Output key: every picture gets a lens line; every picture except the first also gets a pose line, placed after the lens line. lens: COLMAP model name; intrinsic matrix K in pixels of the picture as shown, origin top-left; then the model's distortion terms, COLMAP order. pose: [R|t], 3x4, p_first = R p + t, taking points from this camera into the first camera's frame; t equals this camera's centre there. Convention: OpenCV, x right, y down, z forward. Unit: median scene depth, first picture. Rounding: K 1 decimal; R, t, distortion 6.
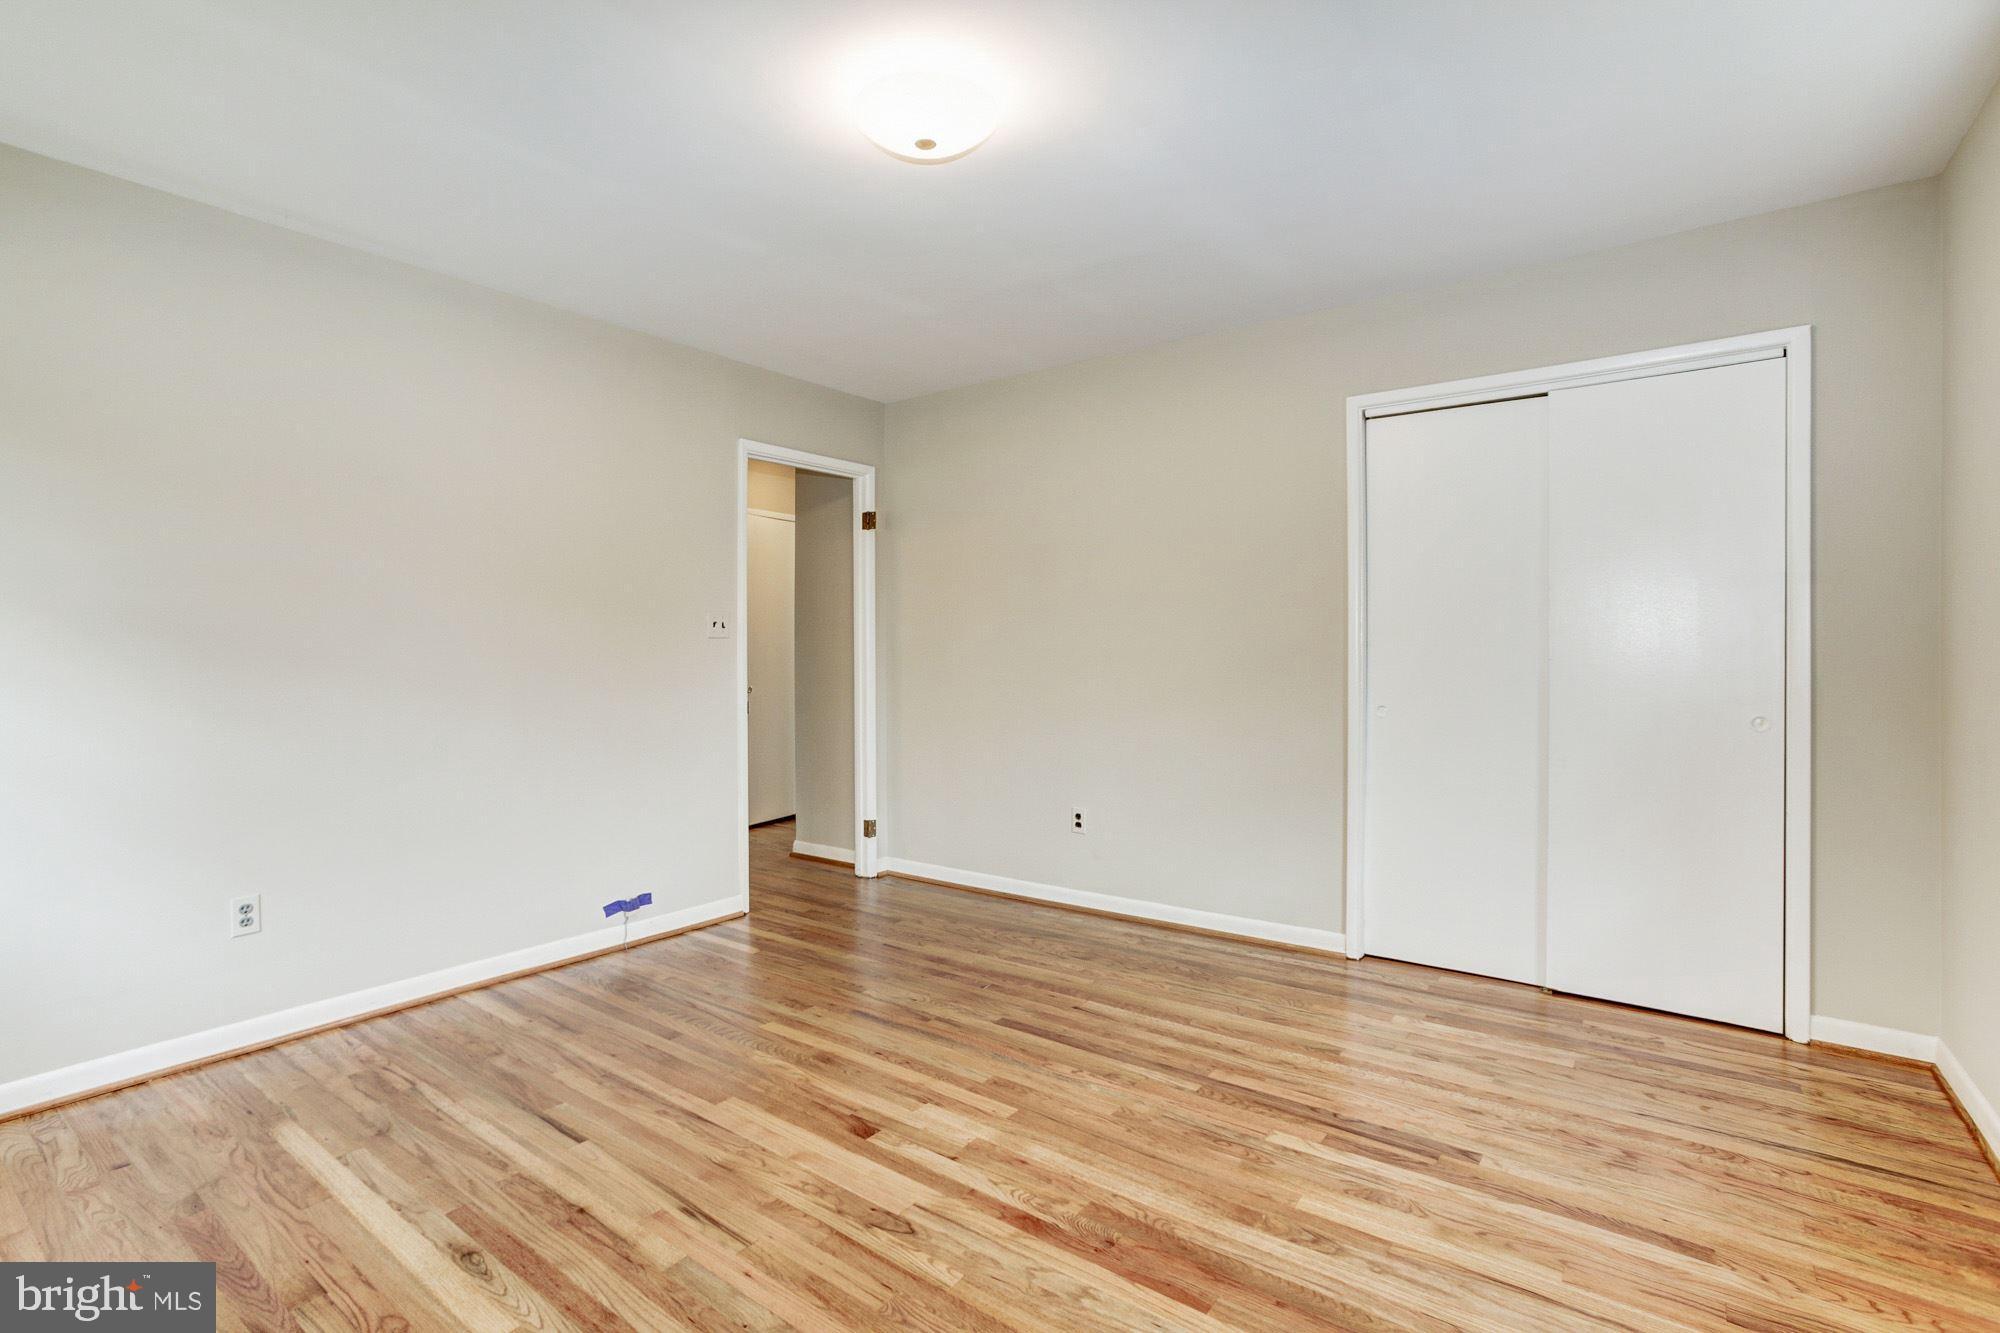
lens RADIAL K [[963.9, 0, 977.4], [0, 963.9, 658.3], [0, 0, 1]] dist [-0.044534, 0.026409]
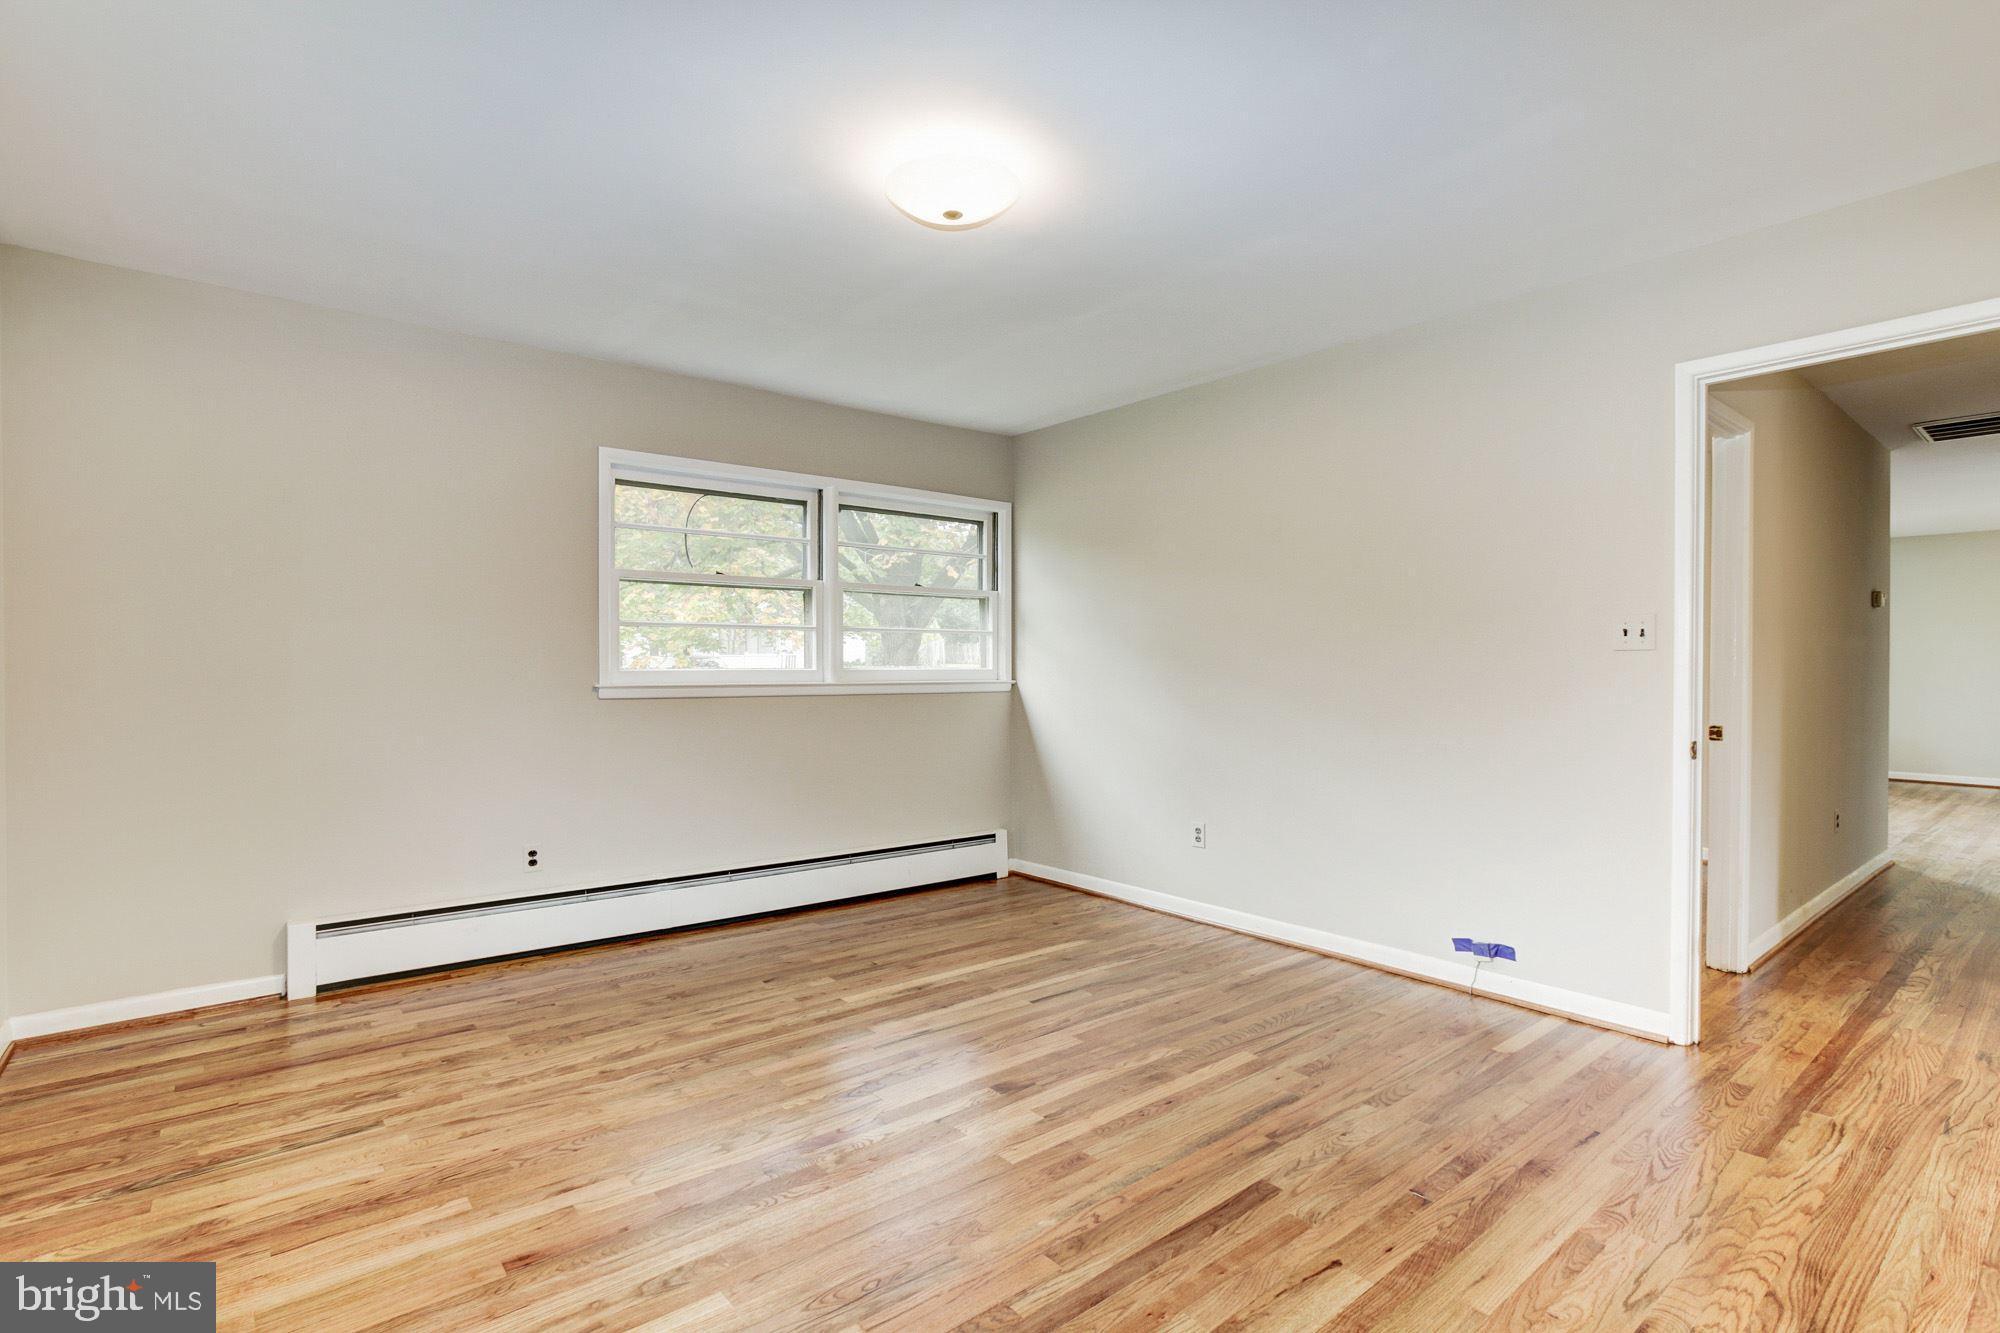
lens RADIAL K [[929.4, 0, 1003.0], [0, 929.4, 657.0], [0, 0, 1]] dist [-0.063270, 0.034914]
pose [[-0.230845, -0.006332, -0.972970, 0.831613], [-0.009817, 0.999943, -0.004179, -0.012752], [0.972941, 0.008587, -0.230894, 1.090977]]
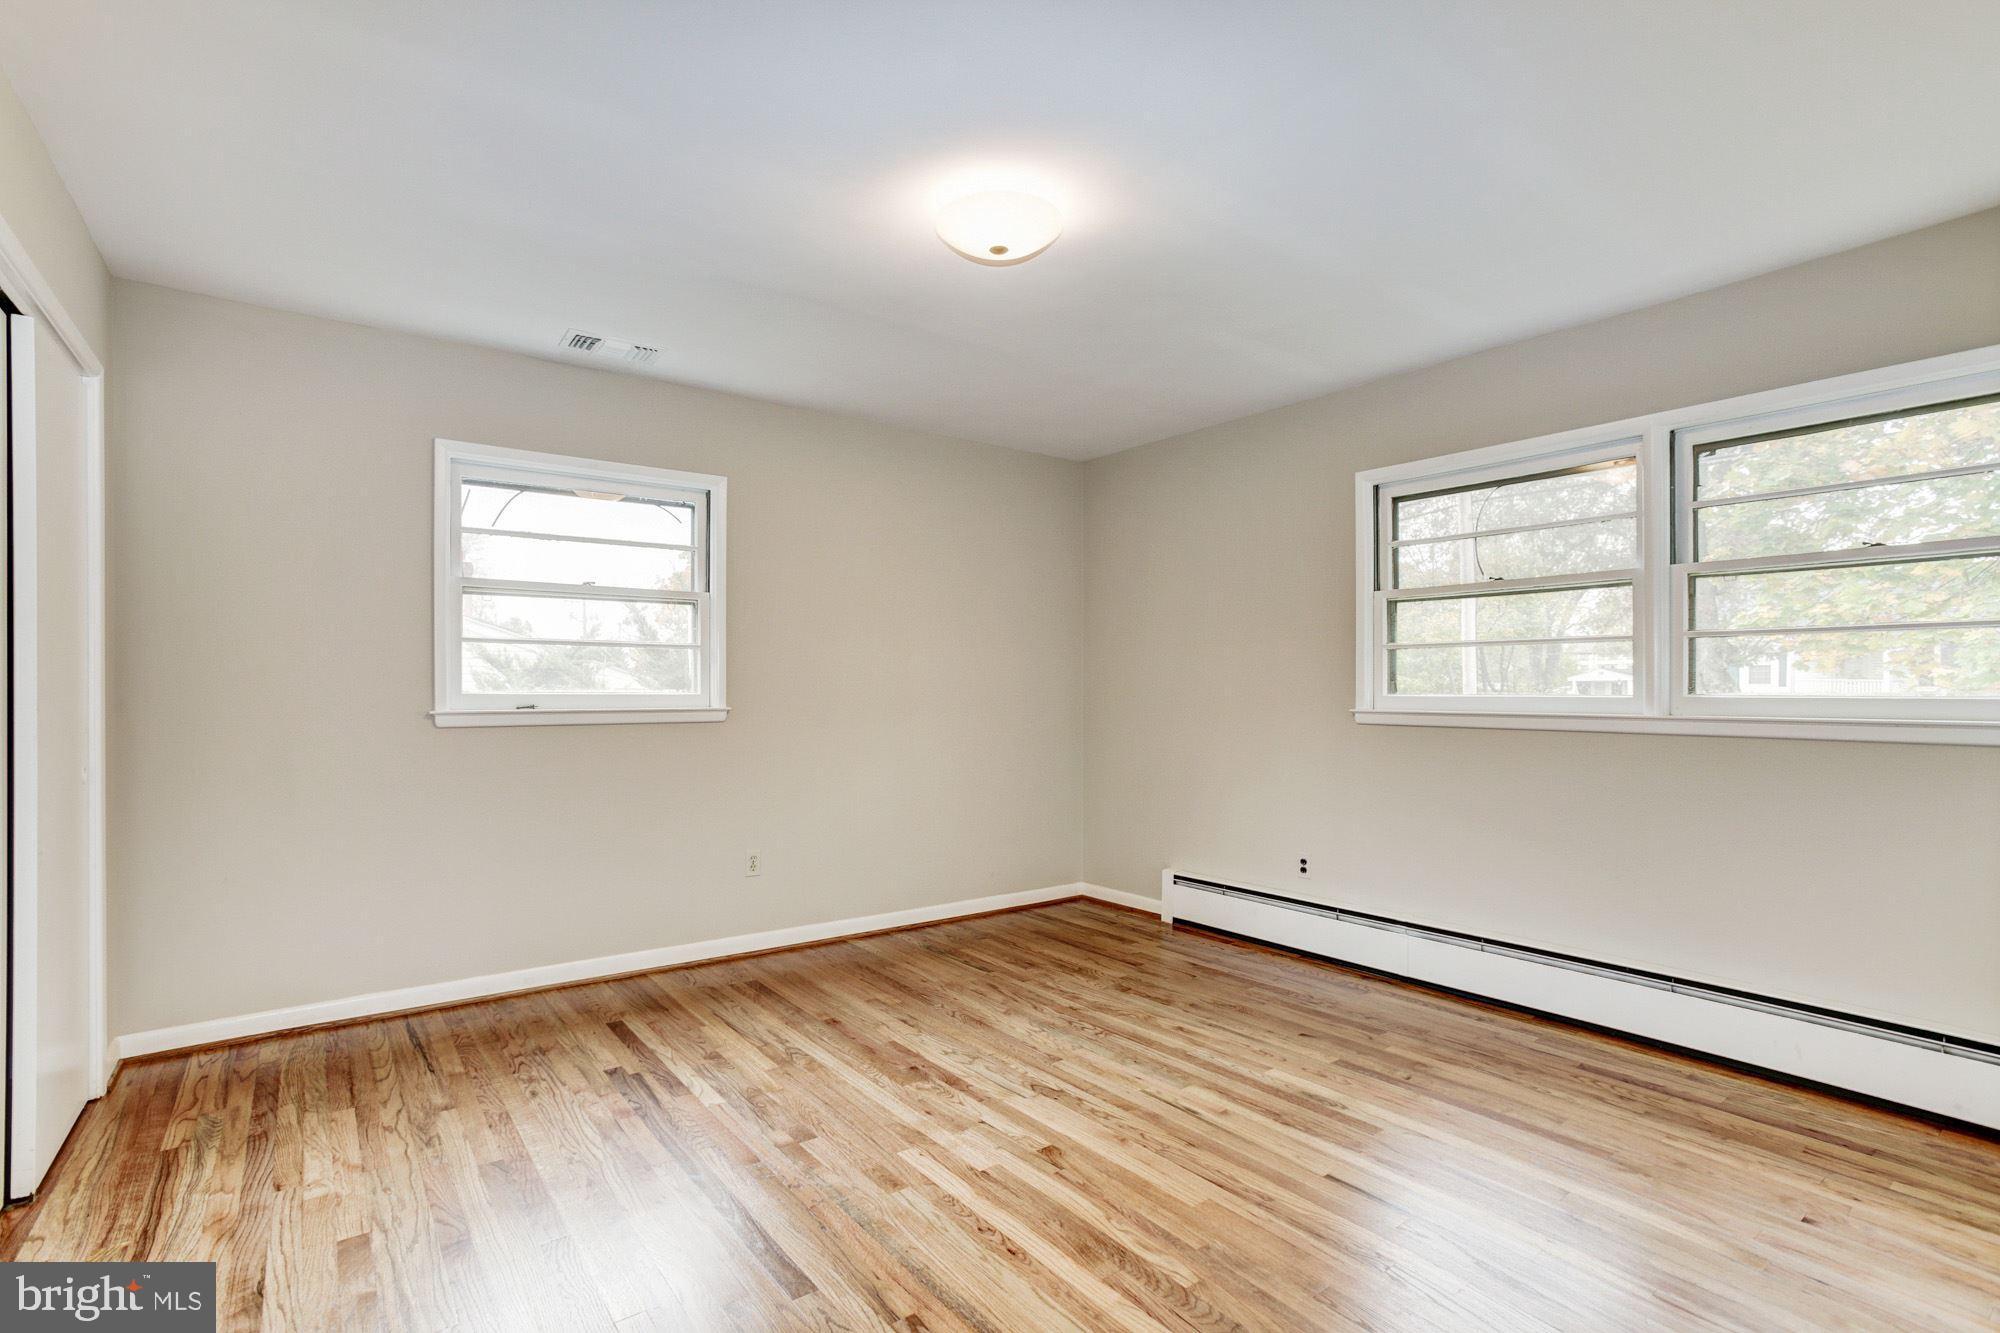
lens RADIAL K [[963.9, 0, 977.4], [0, 963.9, 658.3], [0, 0, 1]] dist [-0.044534, 0.026409]
pose [[-0.958975, 0.015074, 0.283091, -0.300125], [0.008250, 0.999646, -0.025280, -0.016589], [-0.283372, -0.021907, -0.958760, 1.778998]]
